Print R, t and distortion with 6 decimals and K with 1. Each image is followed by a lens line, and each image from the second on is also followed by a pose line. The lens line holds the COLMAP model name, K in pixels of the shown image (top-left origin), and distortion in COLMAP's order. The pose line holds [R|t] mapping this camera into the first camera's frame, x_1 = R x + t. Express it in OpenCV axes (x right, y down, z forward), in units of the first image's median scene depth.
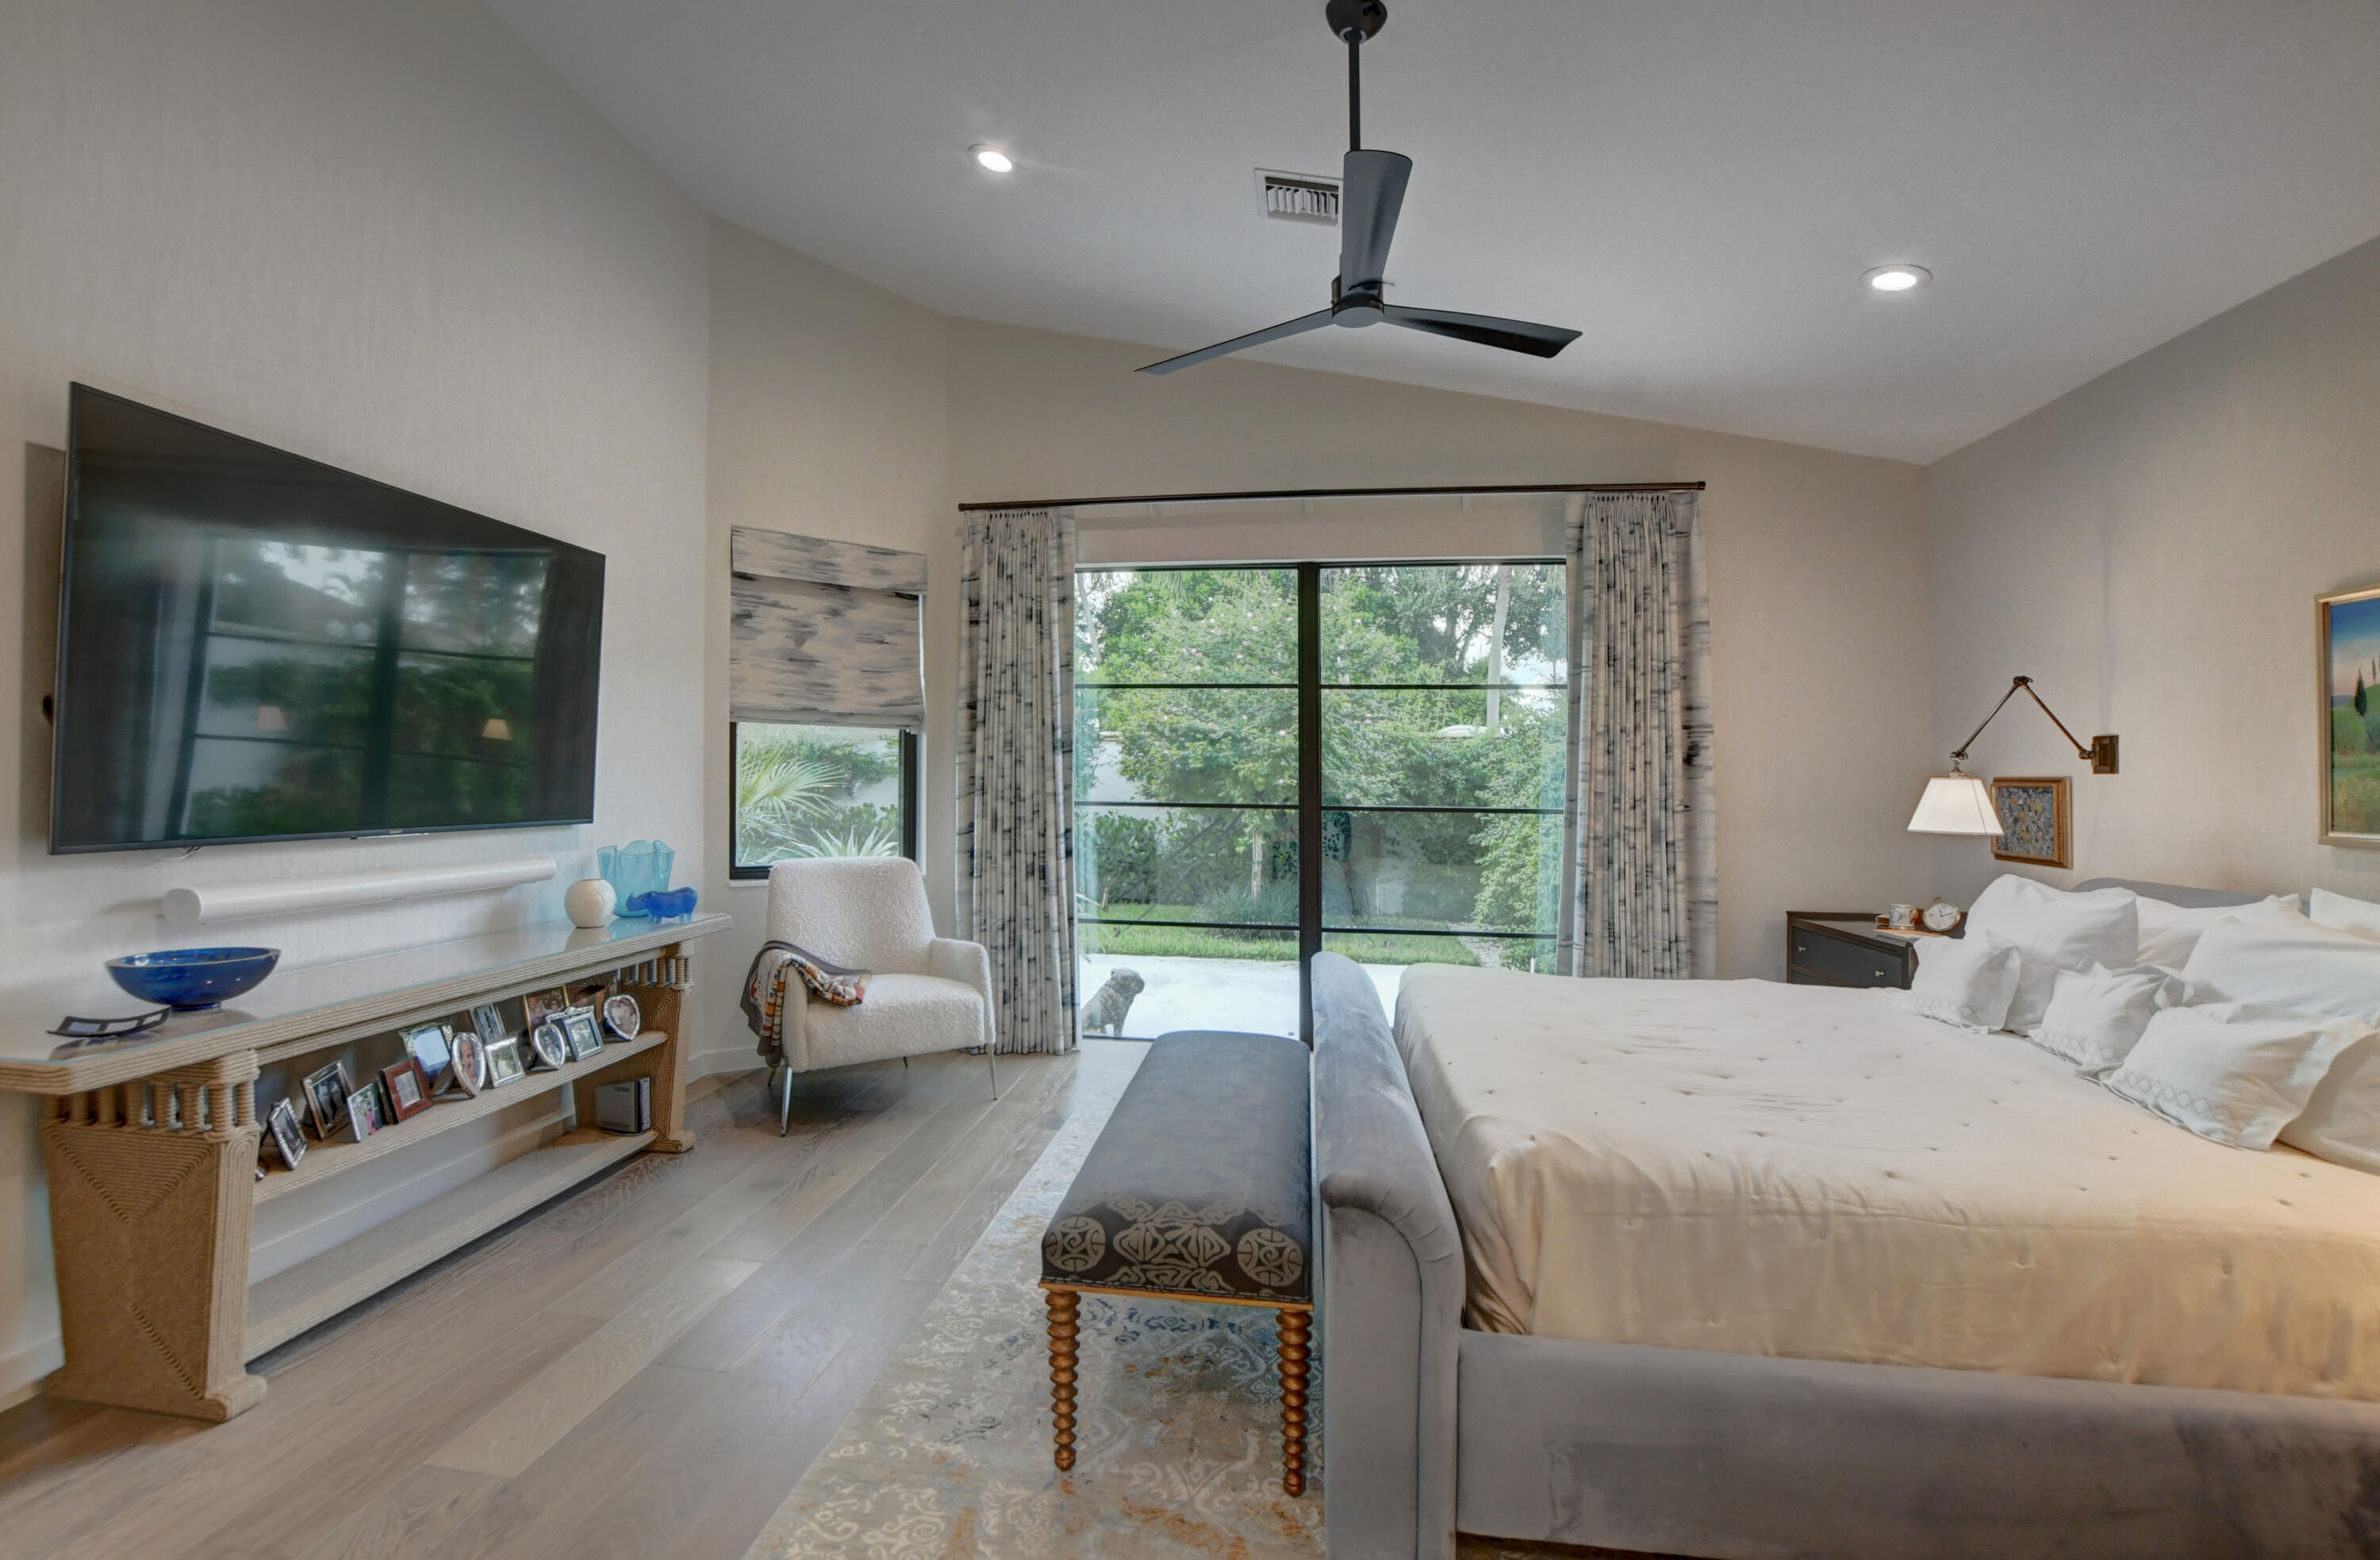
lens RADIAL K [[1057.7, 0, 1175.6], [0, 1057.7, 770.4], [0, 0, 1]] dist [-0.025075, 0.000886]
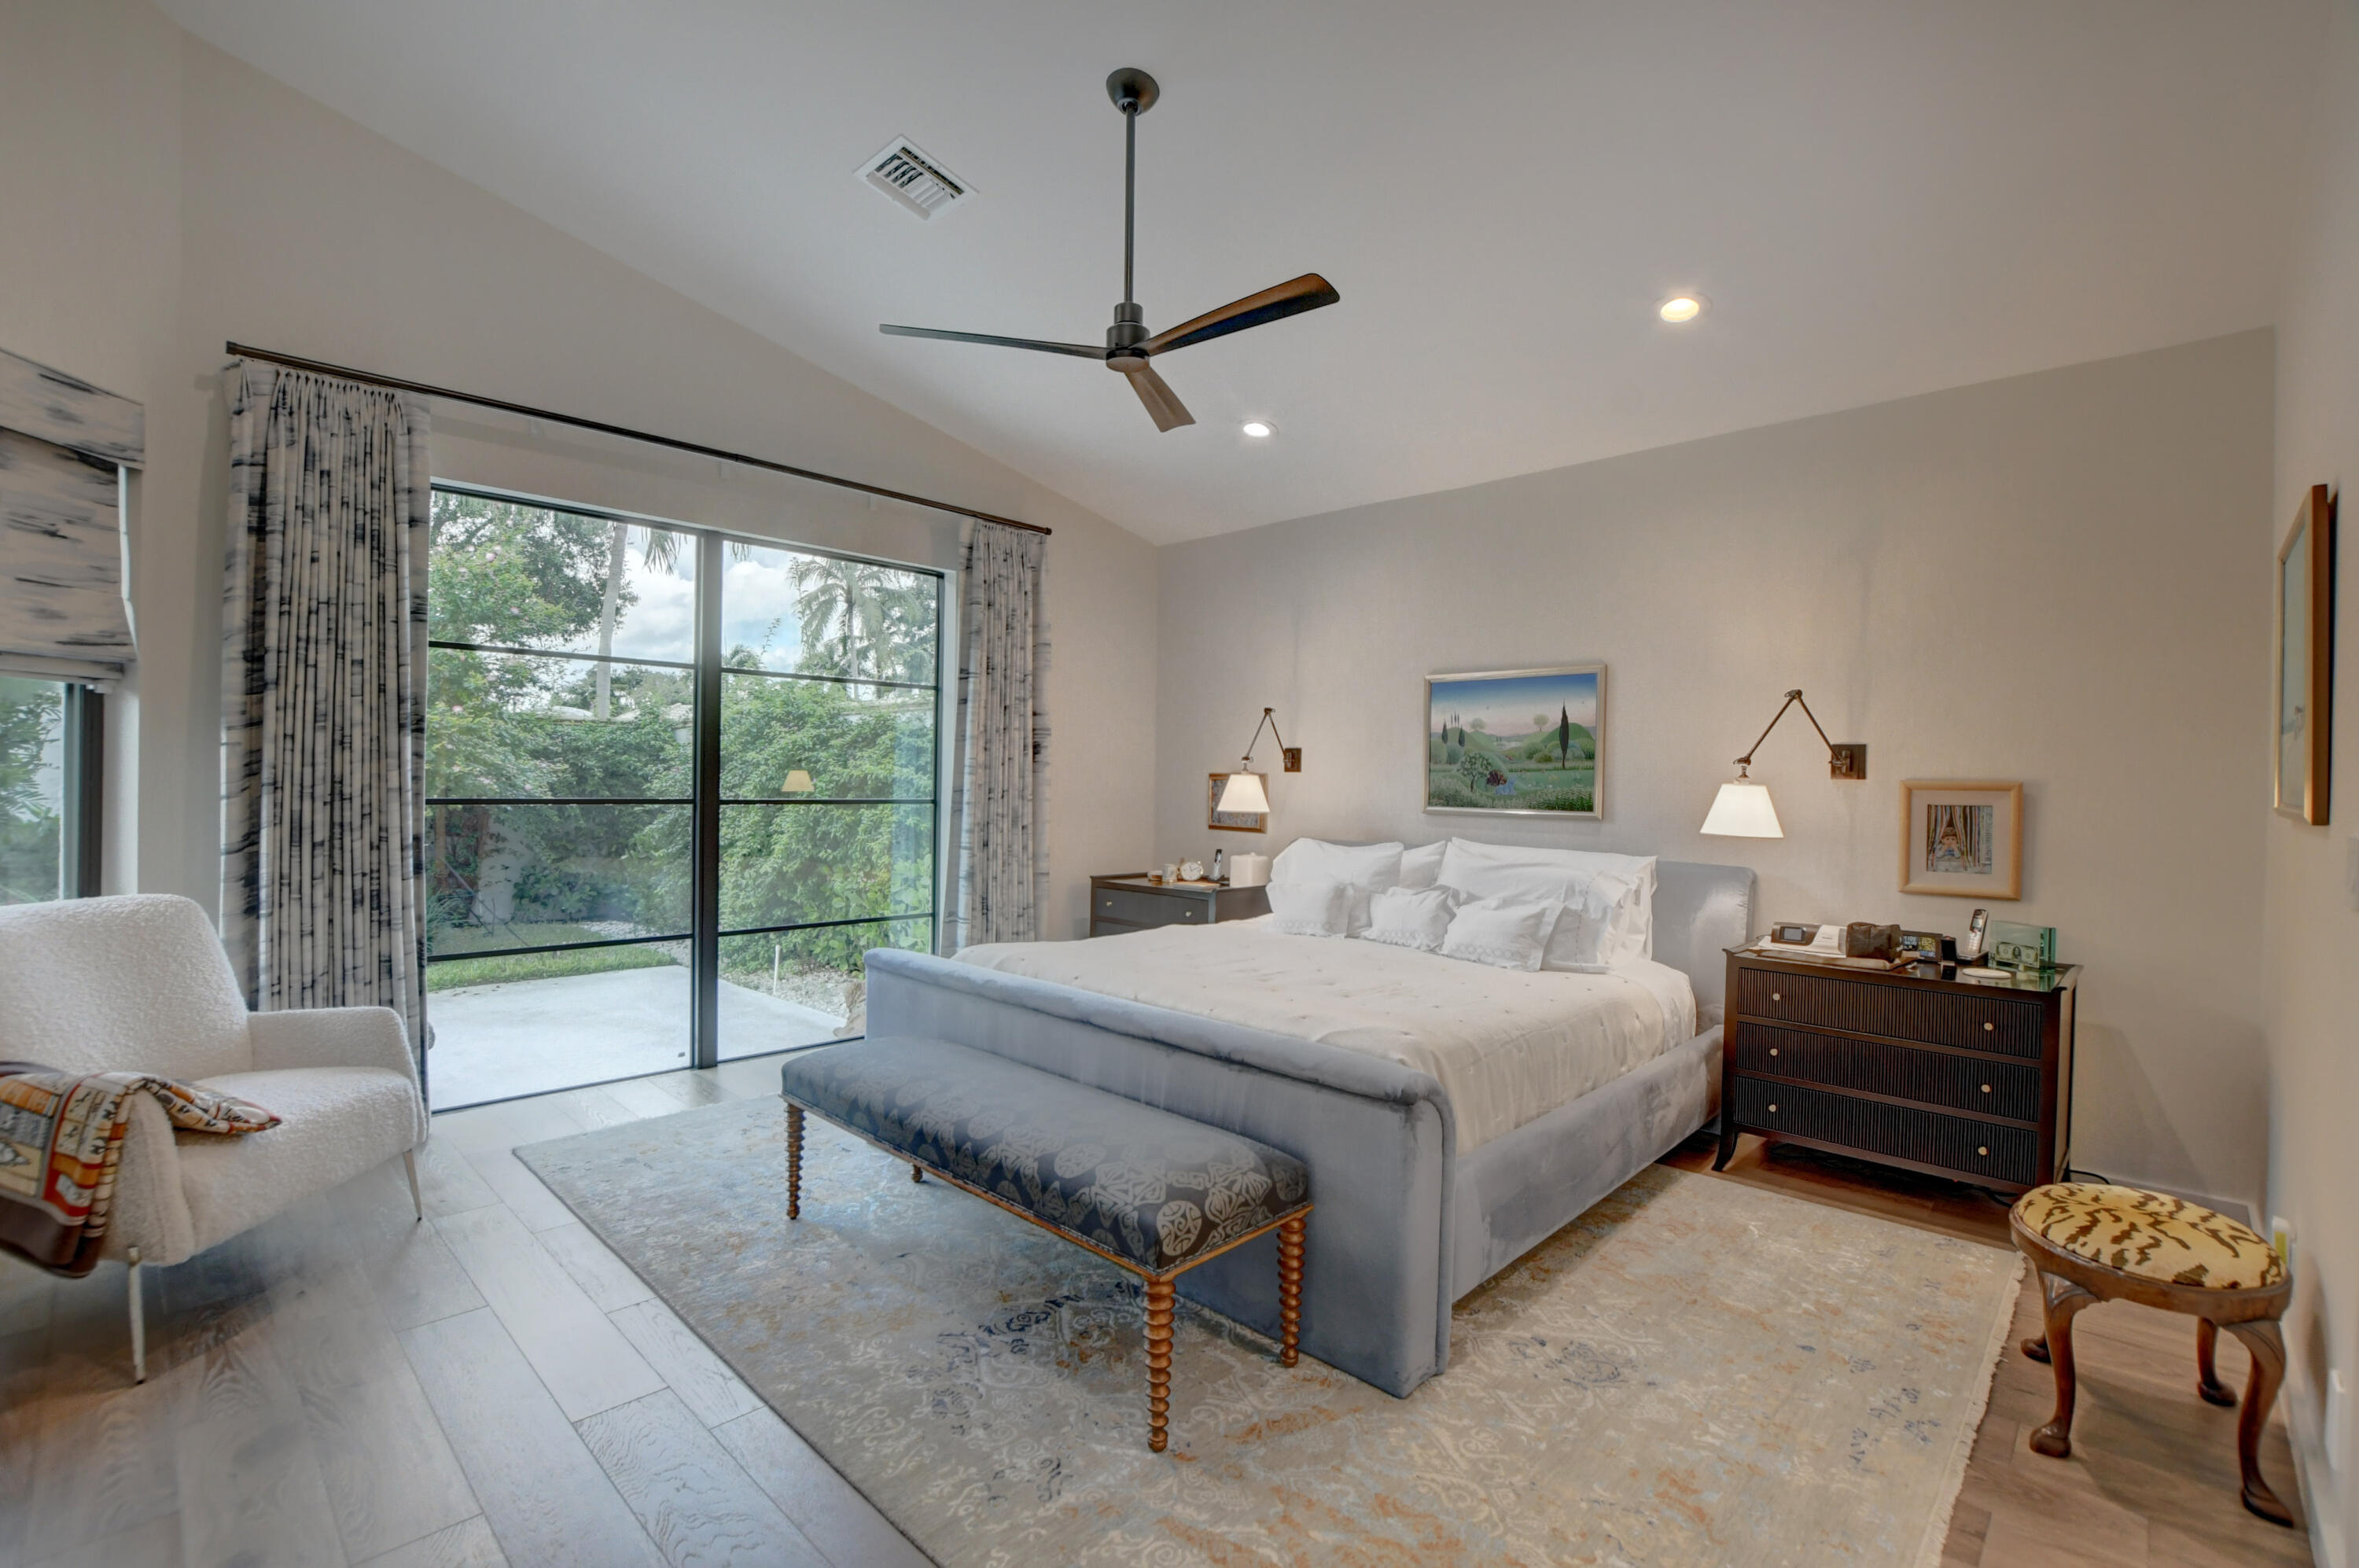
lens RADIAL K [[1033.3, 0, 1179.1], [0, 1033.3, 781.4], [0, 0, 1]] dist [-0.026286, 0.003605]
pose [[0.591992, -0.002412, 0.805940, -0.369711], [-0.016747, 0.999743, 0.015293, -0.002815], [-0.805770, -0.022551, 0.591799, 0.164626]]
